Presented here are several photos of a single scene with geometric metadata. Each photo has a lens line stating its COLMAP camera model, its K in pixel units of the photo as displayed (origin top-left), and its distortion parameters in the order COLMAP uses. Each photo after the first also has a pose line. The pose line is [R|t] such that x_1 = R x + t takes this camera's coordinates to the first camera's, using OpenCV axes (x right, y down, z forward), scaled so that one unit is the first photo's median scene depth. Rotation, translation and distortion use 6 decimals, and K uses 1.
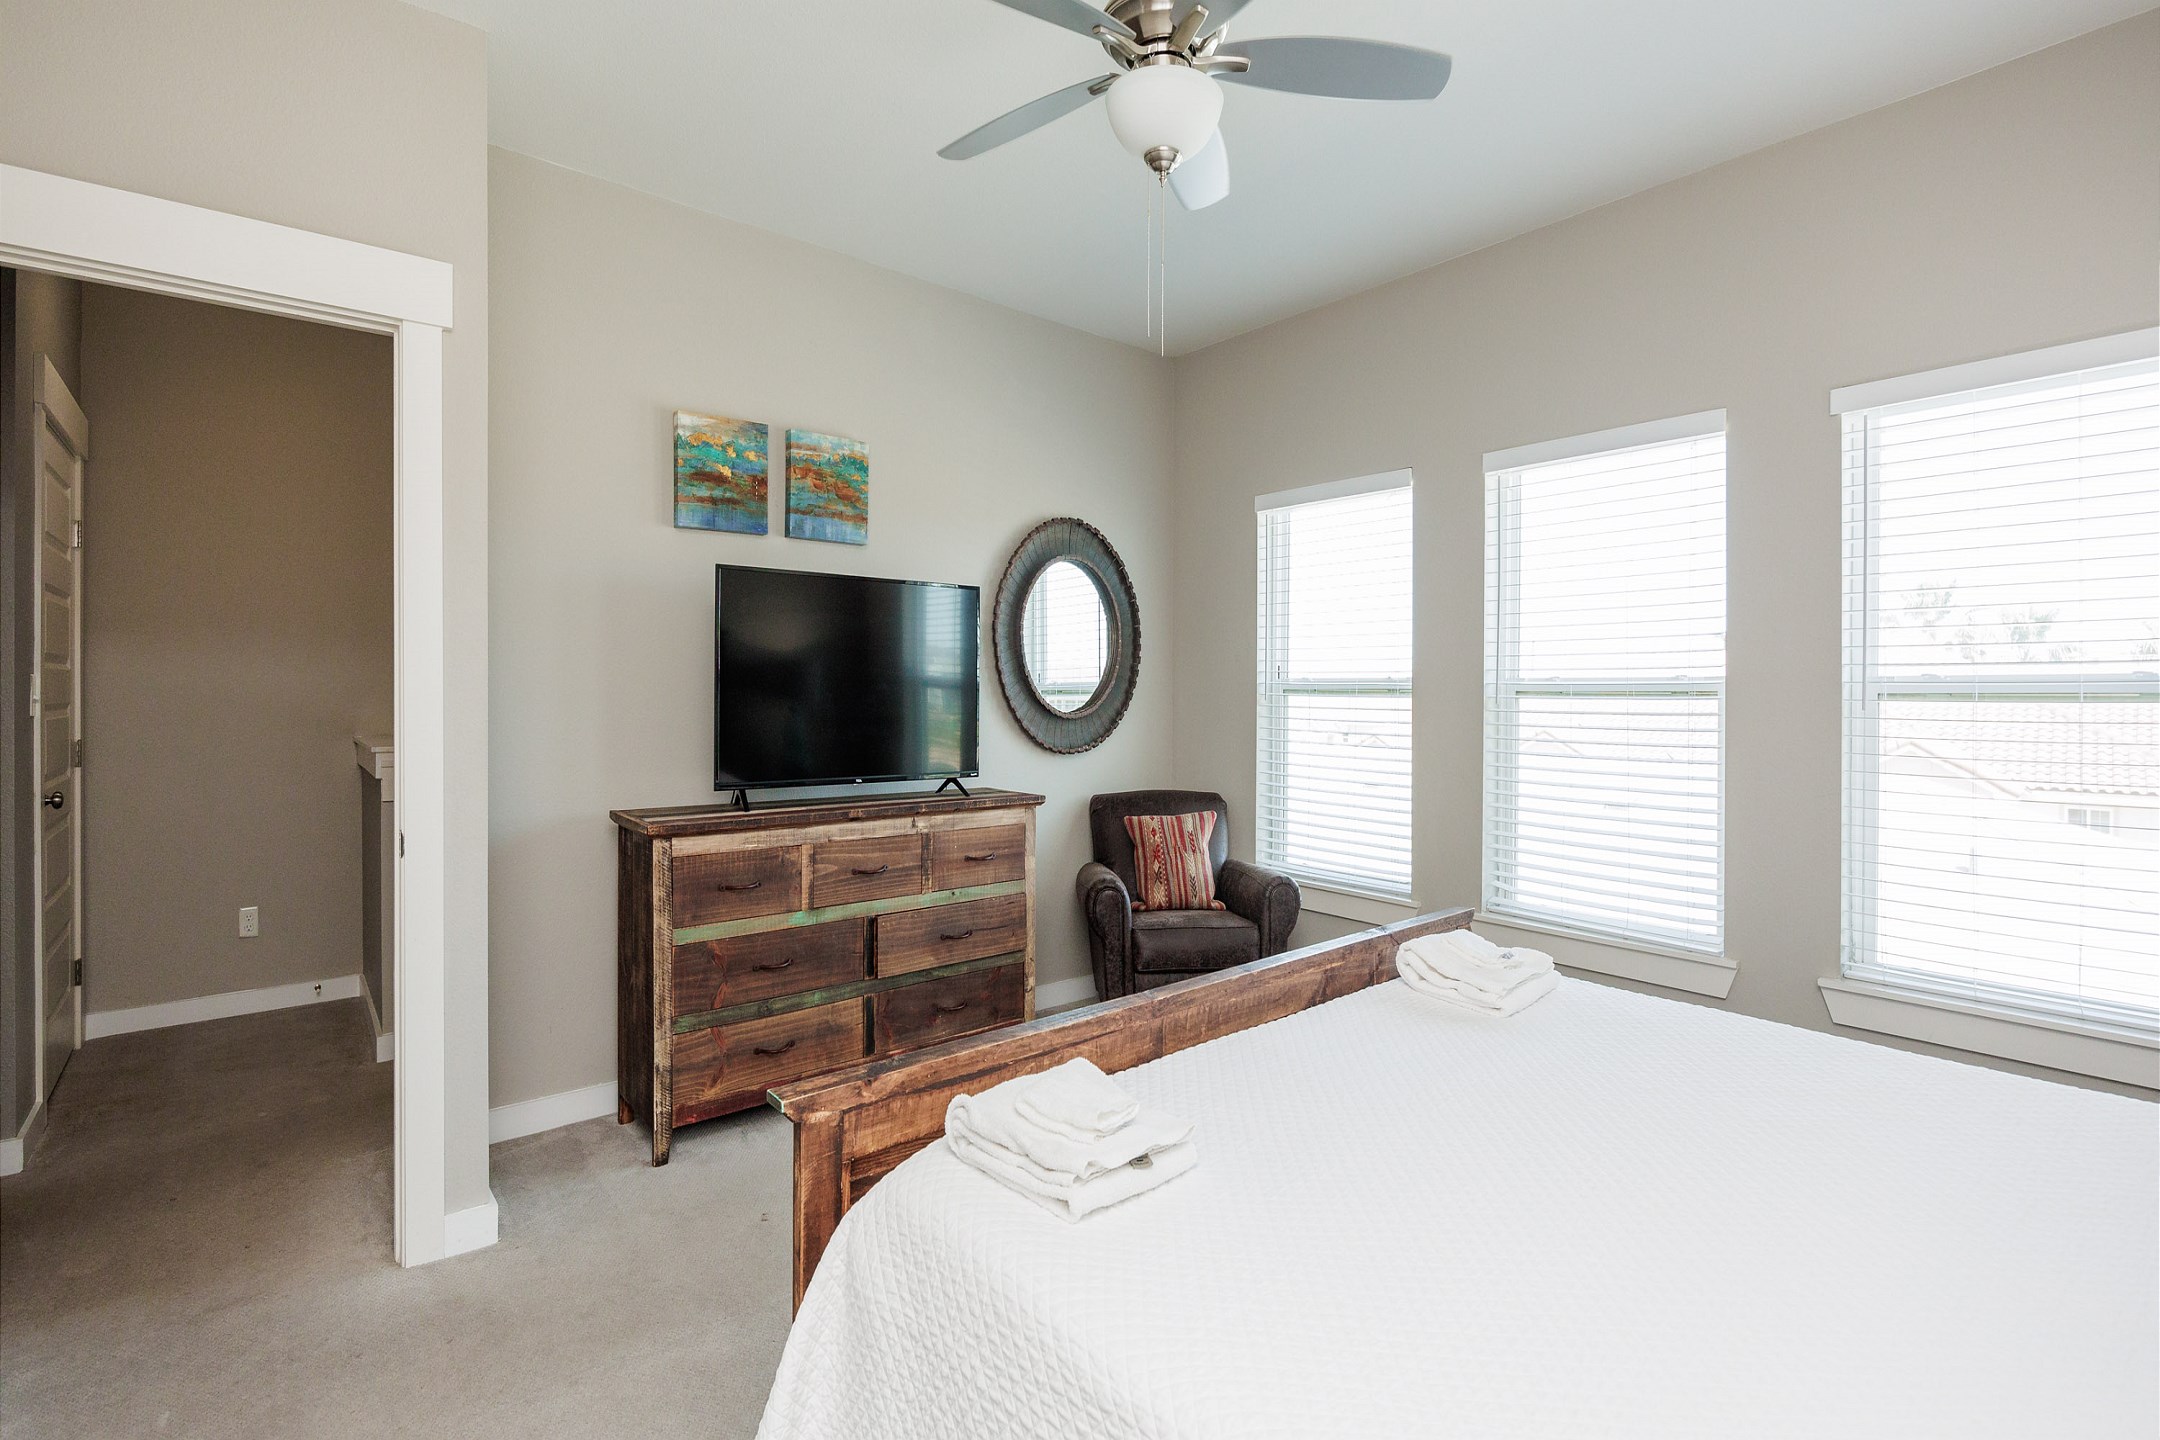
lens RADIAL K [[1004.9, 0, 1076.9], [0, 1004.9, 702.8], [0, 0, 1]] dist [-0.013557, 0.000981]
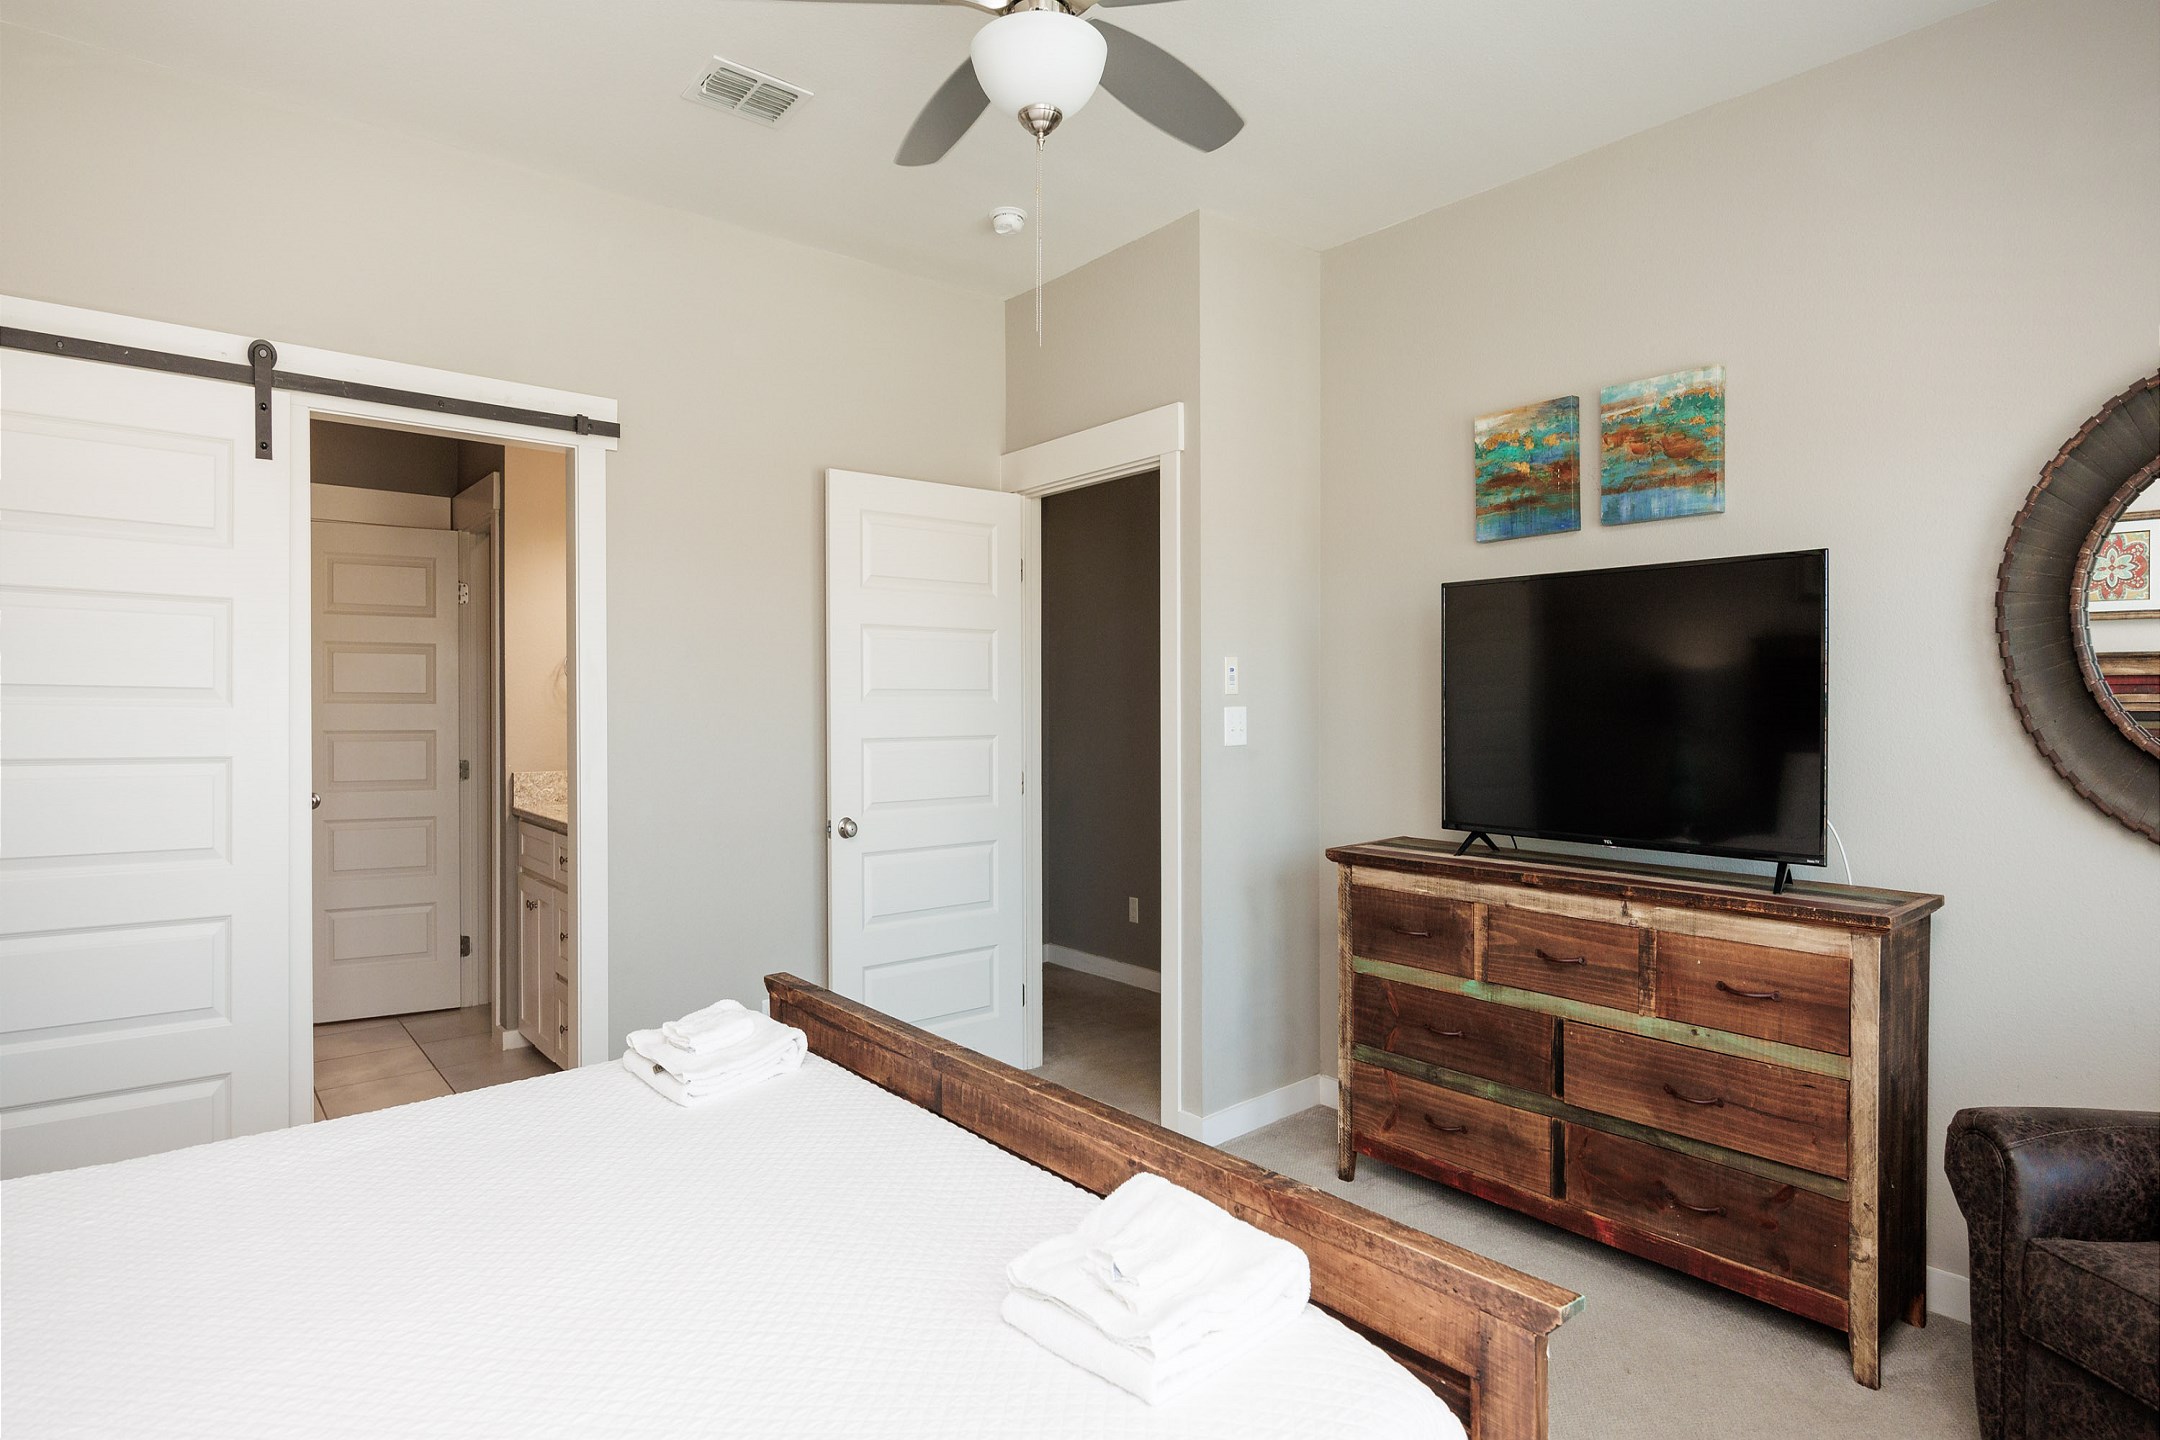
lens RADIAL K [[1137.4, 0, 1080.7], [0, 1137.4, 715.5], [0, 0, 1]] dist [-0.017250, -0.000065]
pose [[-0.009534, 0.007929, -0.999923, 0.648721], [-0.006595, 0.999946, 0.007992, -0.021236], [0.999933, 0.006671, -0.009481, 0.633790]]
